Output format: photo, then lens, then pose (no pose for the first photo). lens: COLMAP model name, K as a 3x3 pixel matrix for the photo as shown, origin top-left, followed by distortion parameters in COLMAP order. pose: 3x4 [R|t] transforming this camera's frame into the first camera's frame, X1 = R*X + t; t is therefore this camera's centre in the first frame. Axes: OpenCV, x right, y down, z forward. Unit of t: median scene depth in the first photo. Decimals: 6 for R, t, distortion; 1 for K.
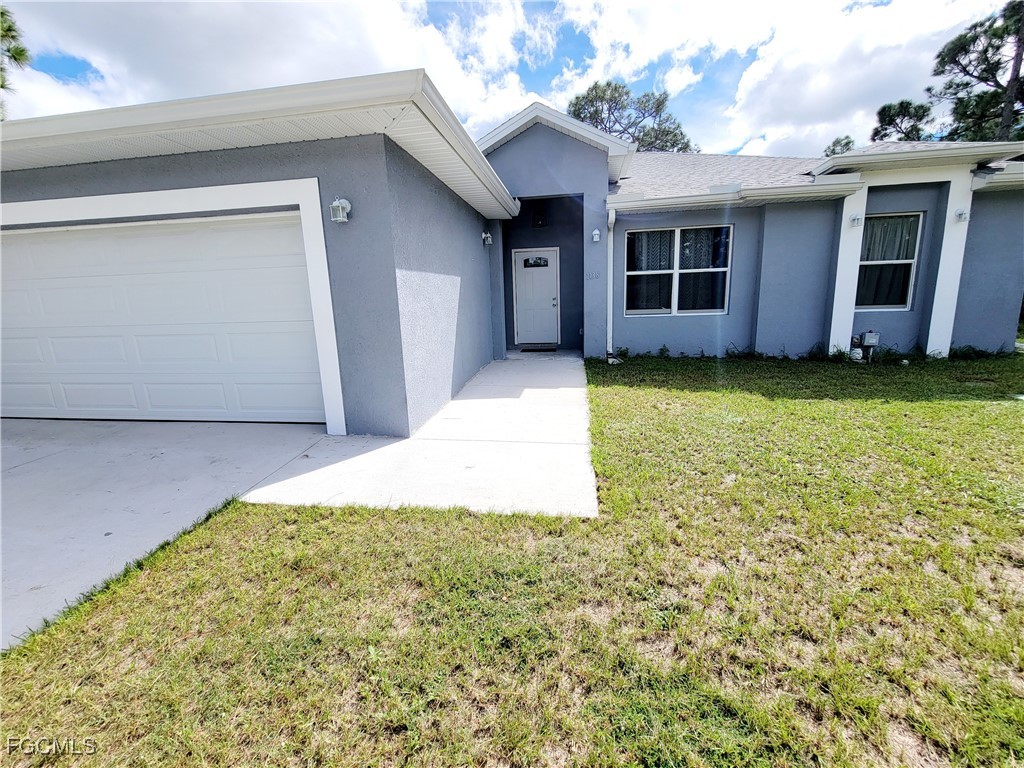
lens RADIAL K [[418.2, 0, 512.0], [0, 418.2, 384.0], [0, 0, 1]] dist [-0.001642, -0.000114]
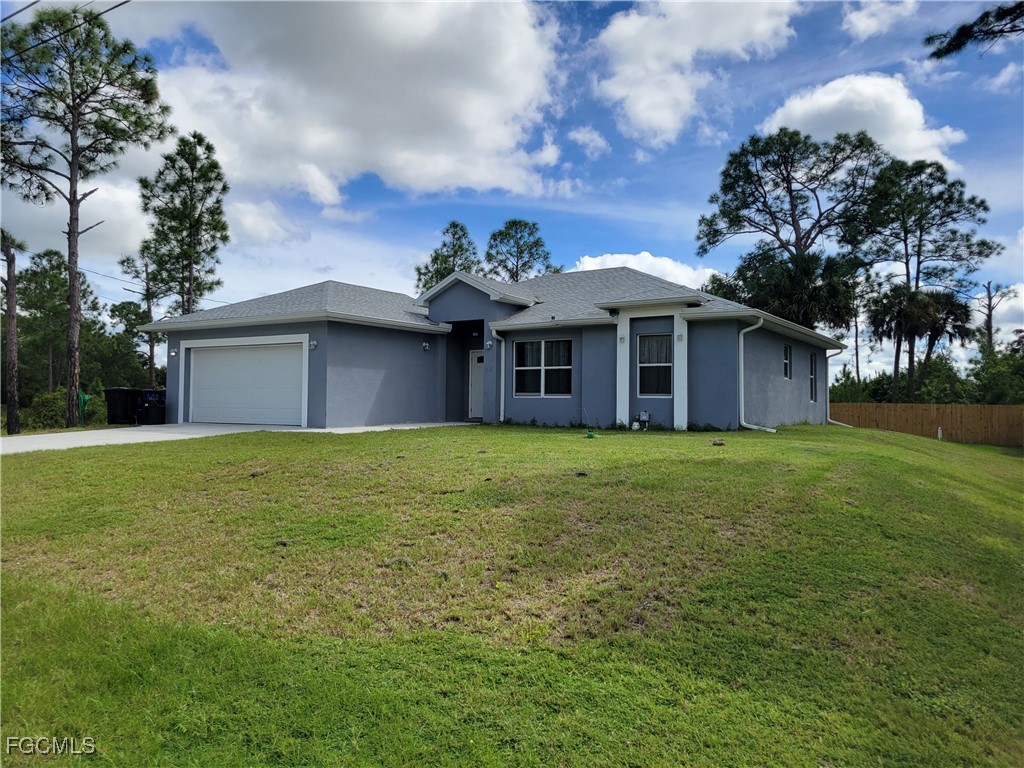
lens RADIAL K [[780.9, 0, 512.0], [0, 780.9, 384.0], [0, 0, 1]] dist [-0.000286, -0.000045]
pose [[0.913475, 0.025878, -0.406072, 1.444482], [-0.114507, 0.973993, -0.195517, 0.342317], [0.390451, 0.225097, 0.892681, -1.511149]]
